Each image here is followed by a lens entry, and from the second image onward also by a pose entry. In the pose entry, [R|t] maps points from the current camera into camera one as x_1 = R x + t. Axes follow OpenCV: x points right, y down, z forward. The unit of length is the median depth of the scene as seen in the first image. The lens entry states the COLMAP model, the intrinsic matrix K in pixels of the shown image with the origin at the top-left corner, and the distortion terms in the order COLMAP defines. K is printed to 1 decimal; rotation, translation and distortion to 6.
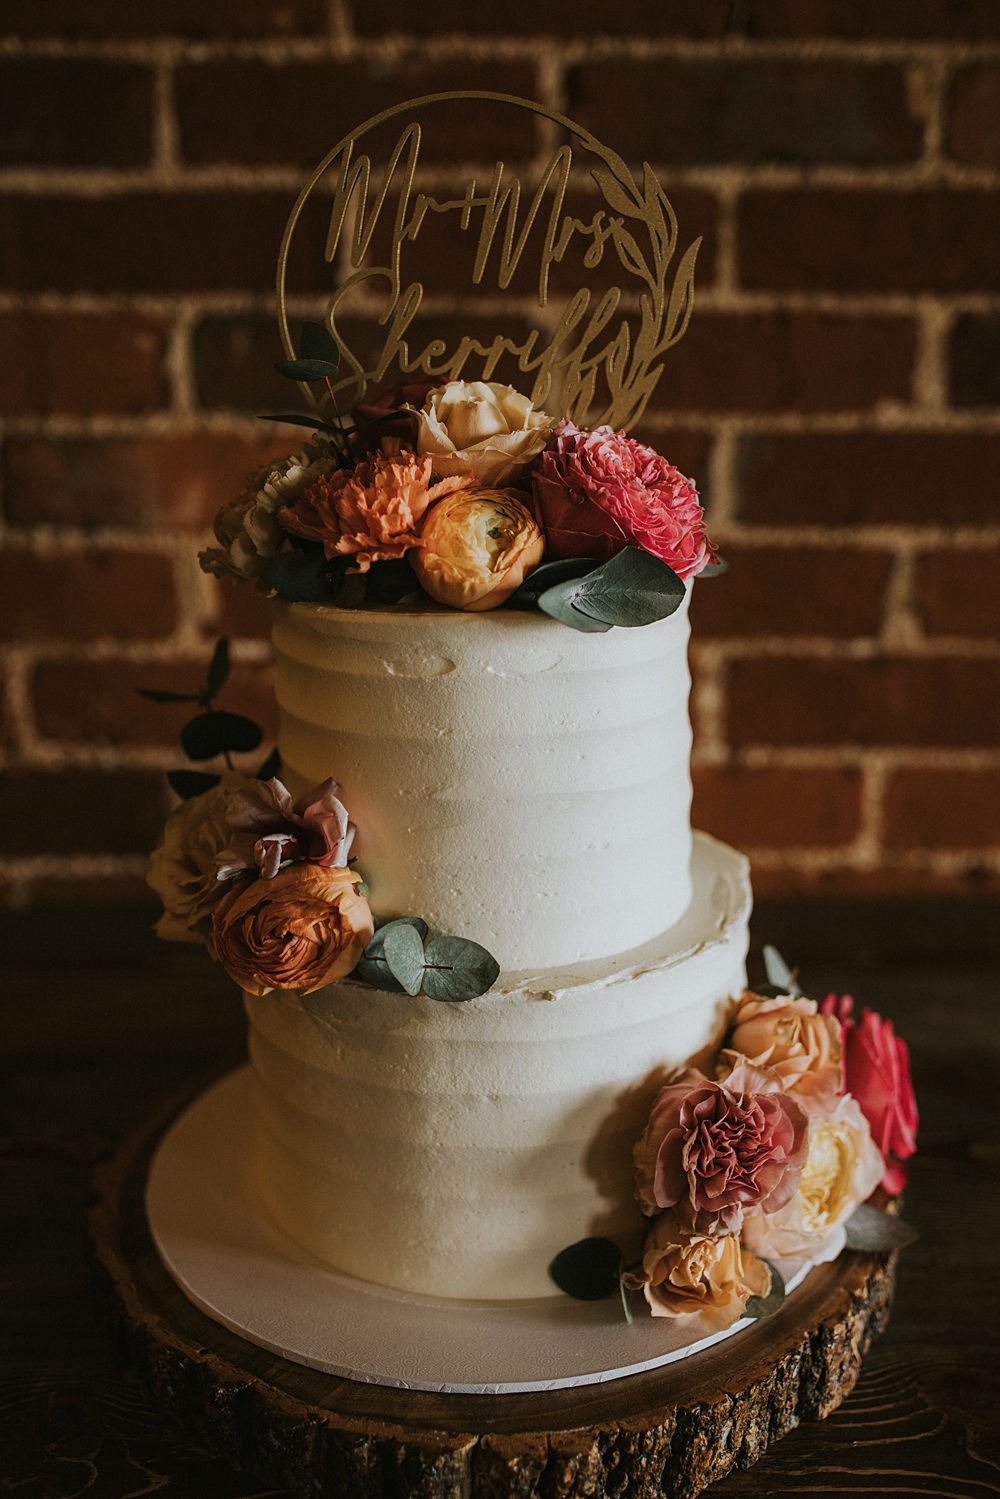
lens RADIAL K [[1487.0, 0, 500.0], [0, 1487.0, 749.5], [0, 0, 1]] dist [-0.012814, -0.015195]
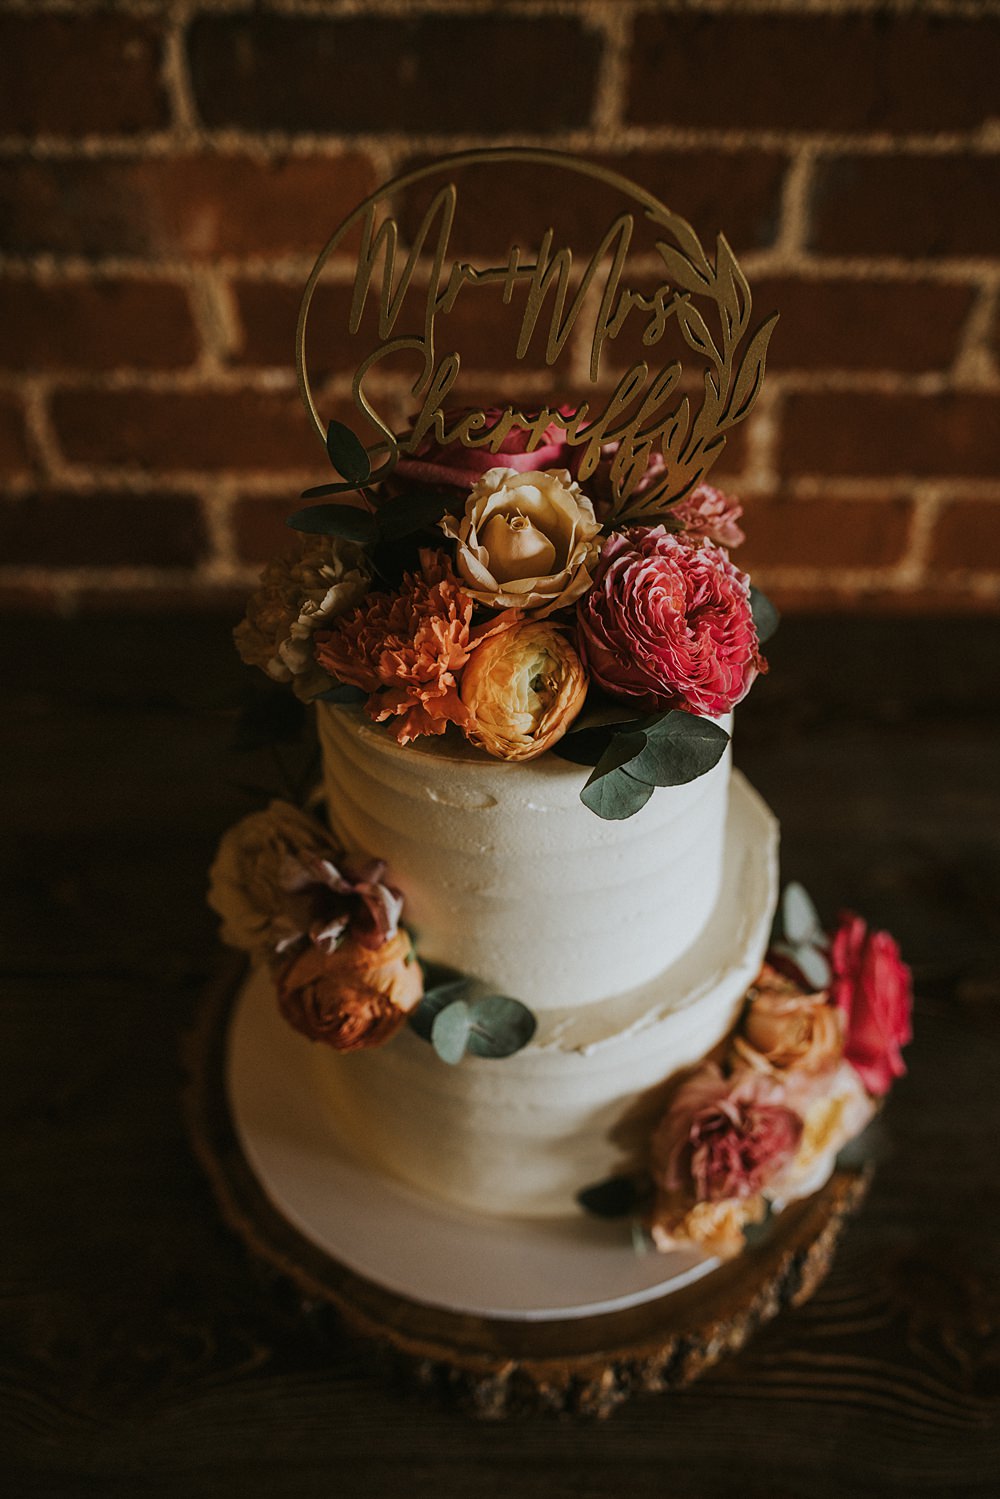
lens RADIAL K [[1487.0, 0, 500.0], [0, 1487.0, 749.5], [0, 0, 1]] dist [-0.012814, -0.015195]
pose [[0.999679, 0.012133, -0.022245, -0.005580], [-0.000856, 0.893589, 0.448884, -0.508025], [0.025324, -0.448721, 0.893313, 0.102081]]
